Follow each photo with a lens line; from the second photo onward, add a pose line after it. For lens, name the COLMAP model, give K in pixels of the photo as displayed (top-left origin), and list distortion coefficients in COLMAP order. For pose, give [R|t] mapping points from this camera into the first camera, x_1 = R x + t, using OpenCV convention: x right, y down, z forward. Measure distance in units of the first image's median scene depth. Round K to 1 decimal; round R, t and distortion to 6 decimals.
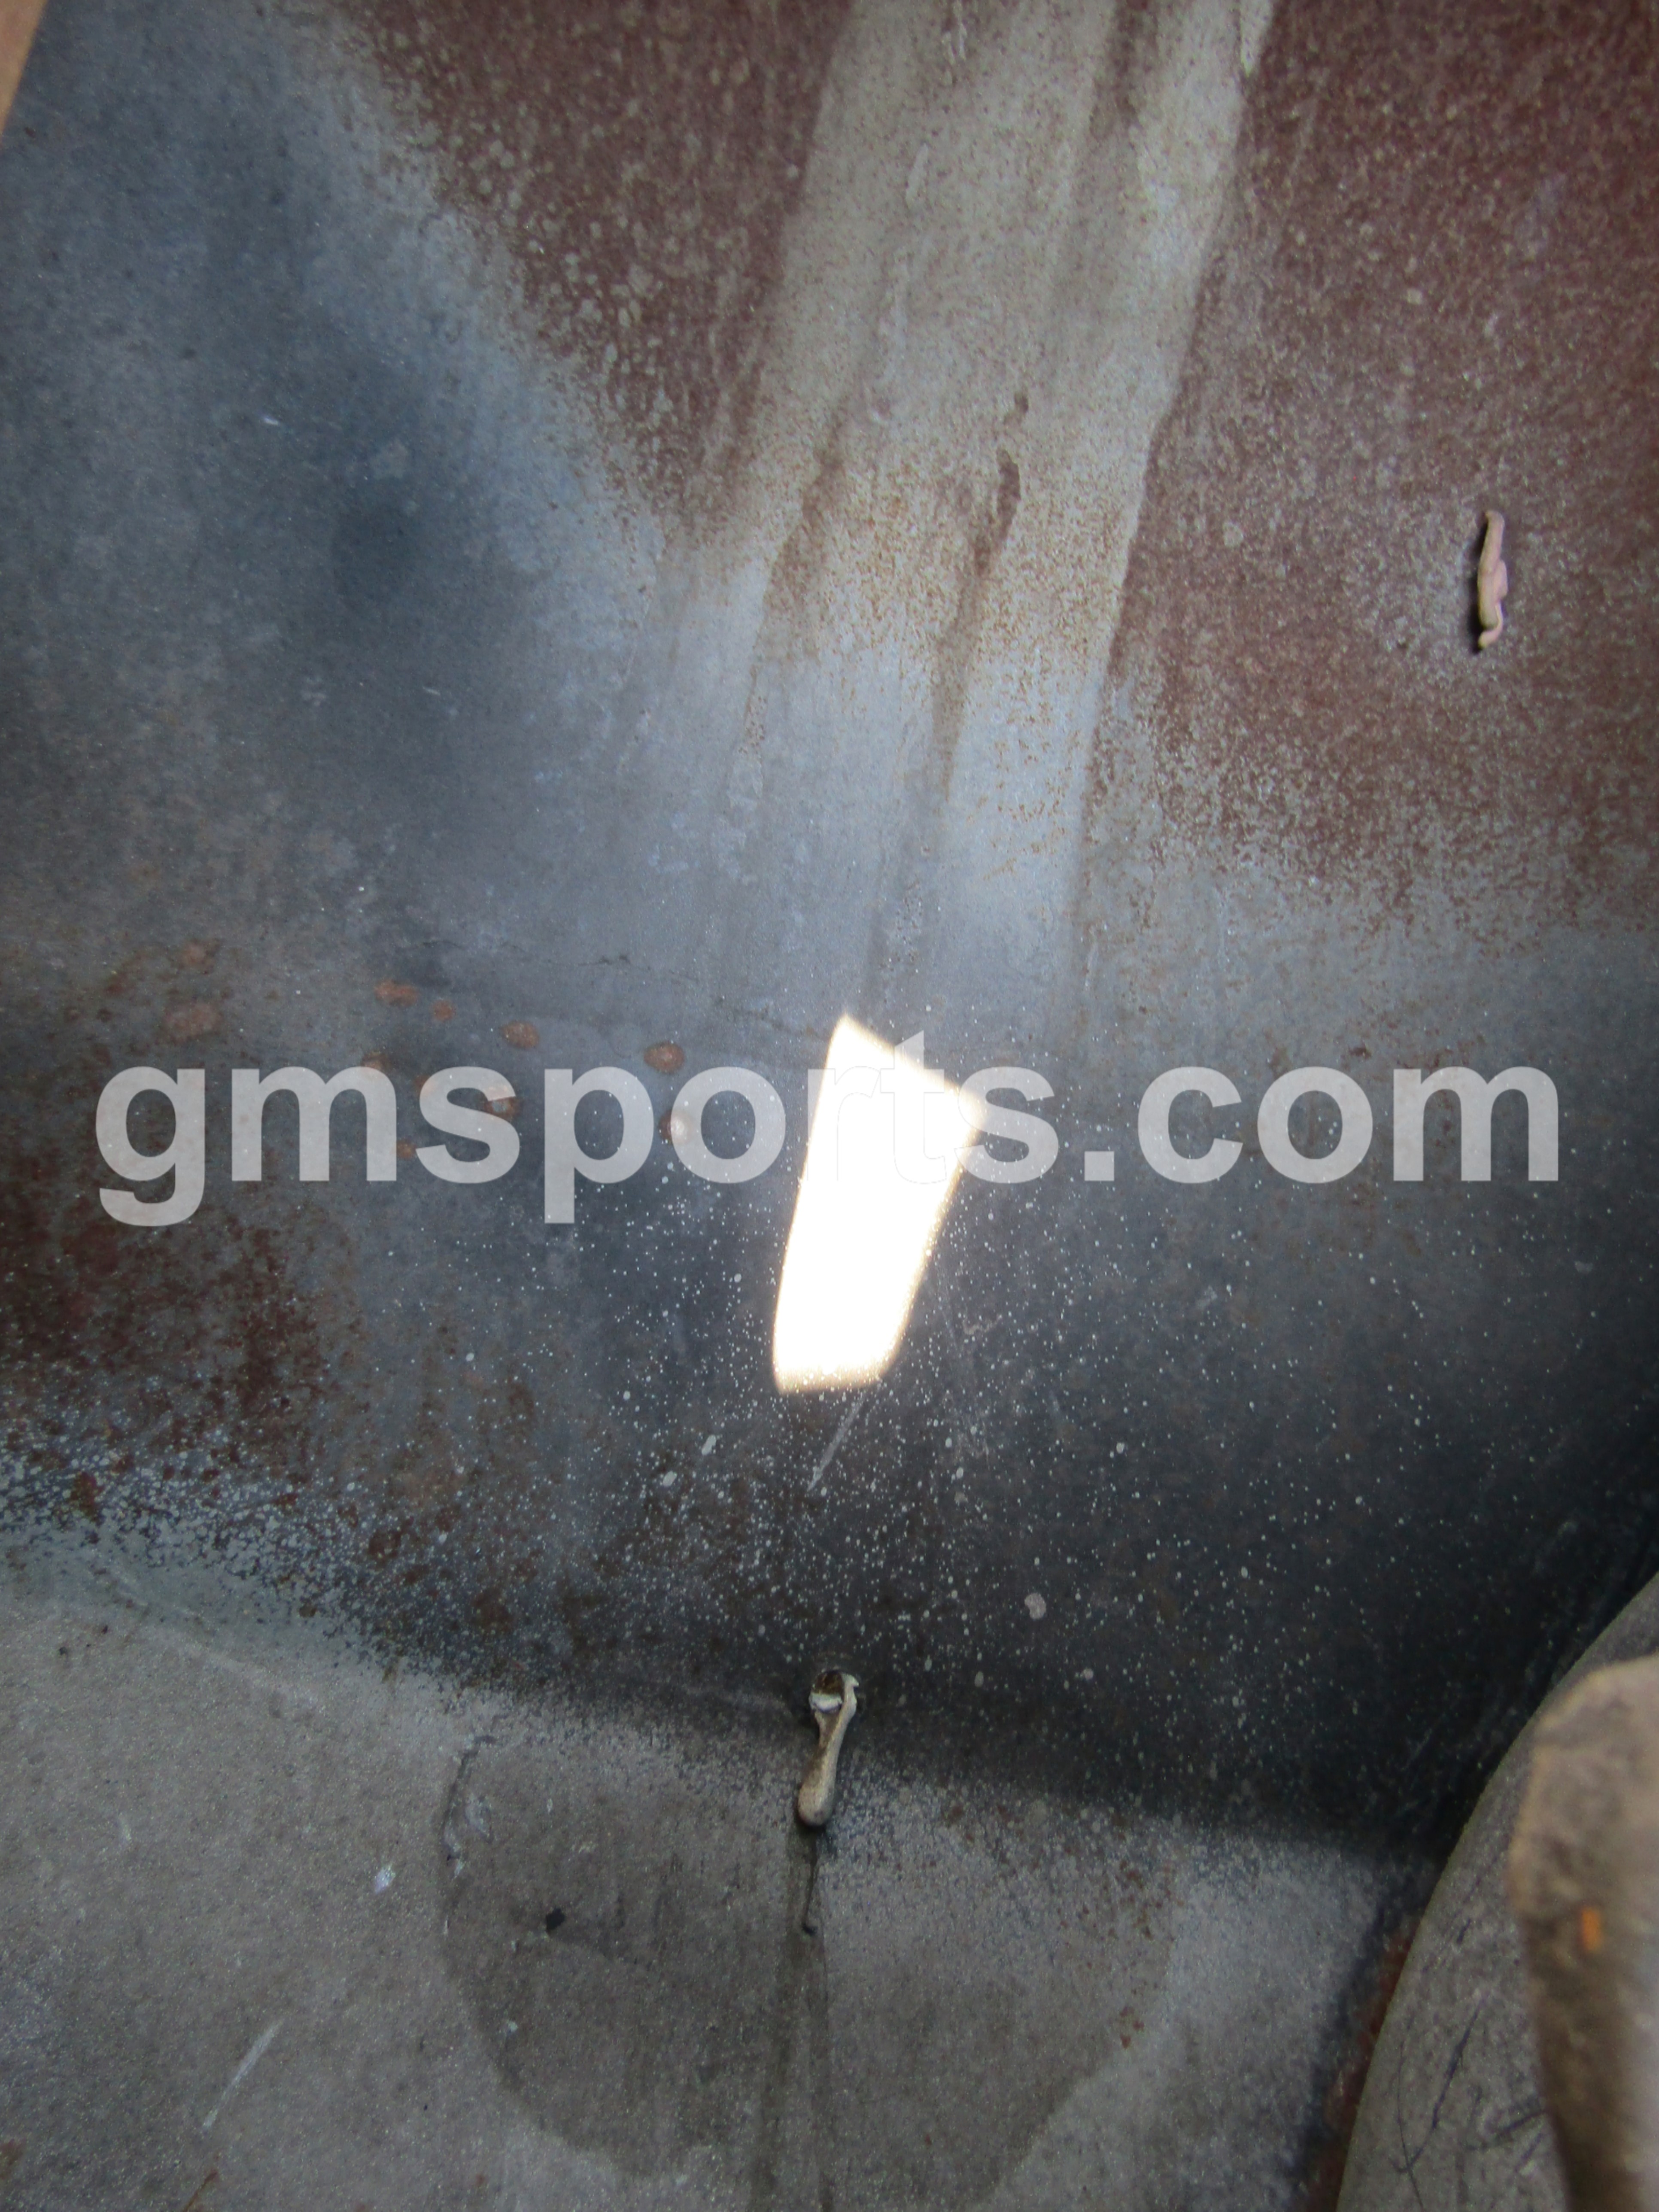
lens RADIAL K [[1574.1, 0, 838.1], [0, 1574.1, 1159.2], [0, 0, 1]] dist [-0.011896, 0.002956]
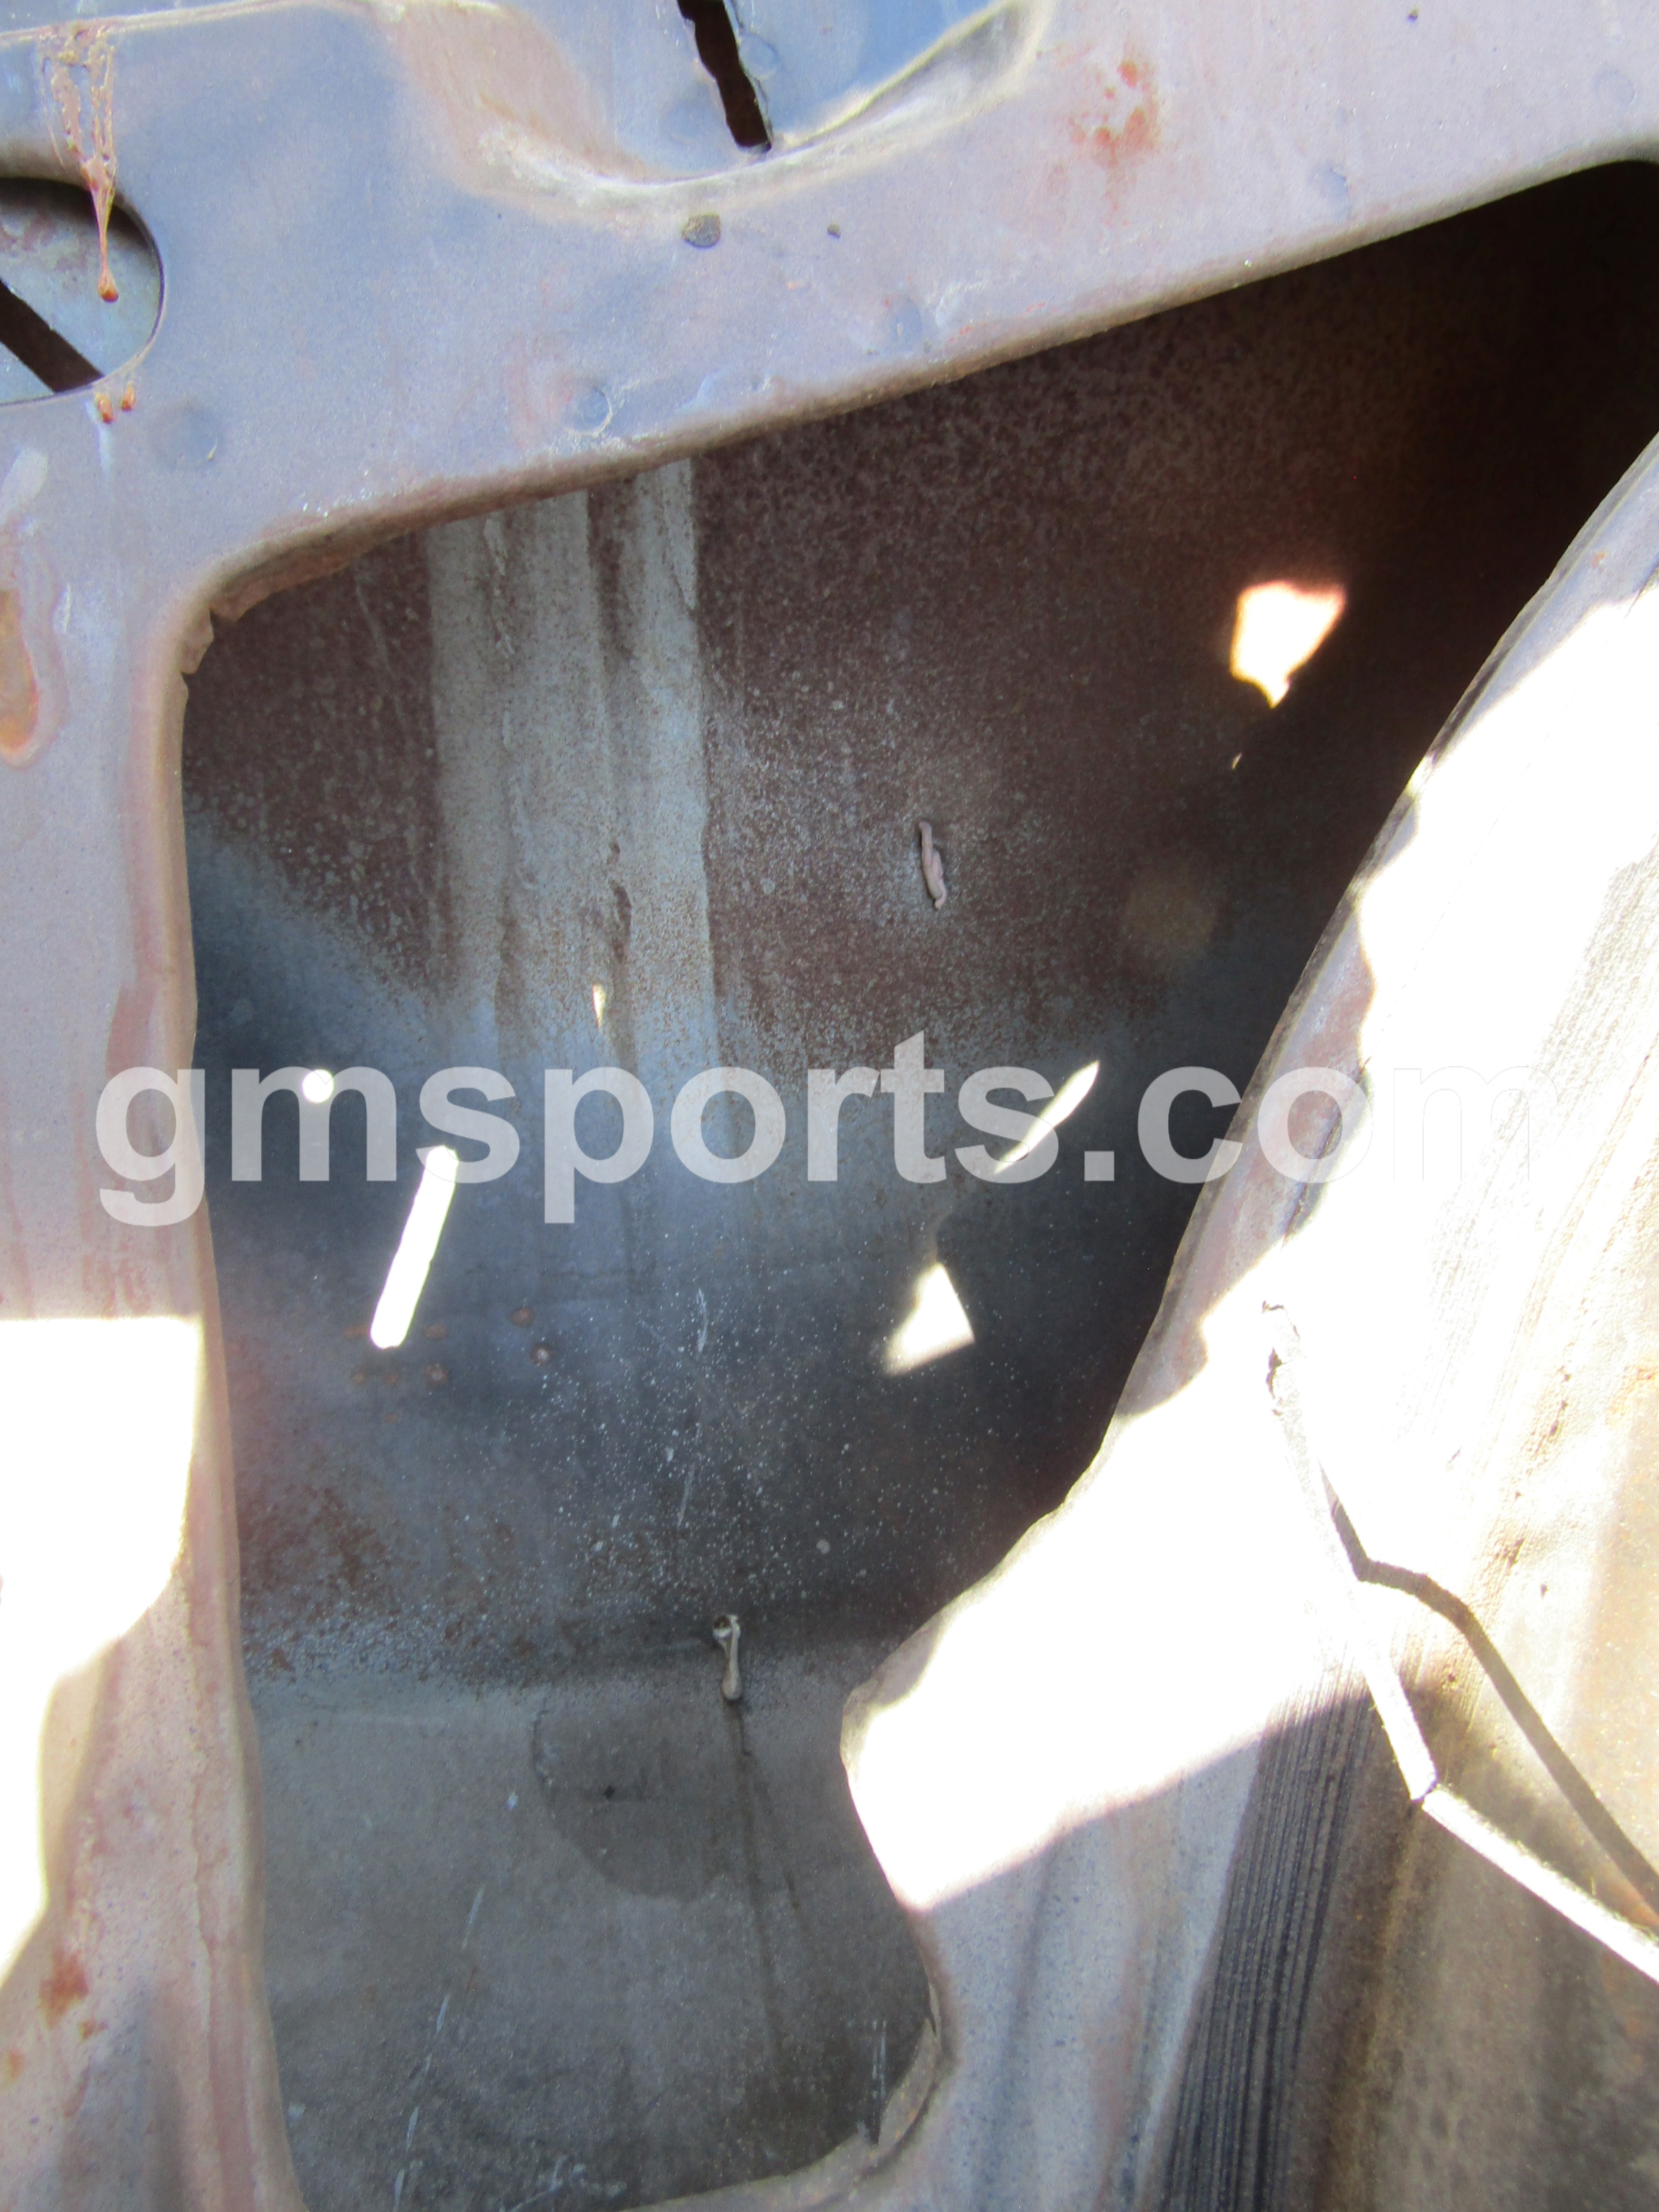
lens RADIAL K [[1574.1, 0, 838.1], [0, 1574.1, 1159.2], [0, 0, 1]] dist [-0.011896, 0.002956]
pose [[0.958485, -0.280788, 0.049646, 0.167076], [0.269052, 0.948244, 0.168652, -0.394885], [-0.094432, -0.148293, 0.984424, -0.626939]]
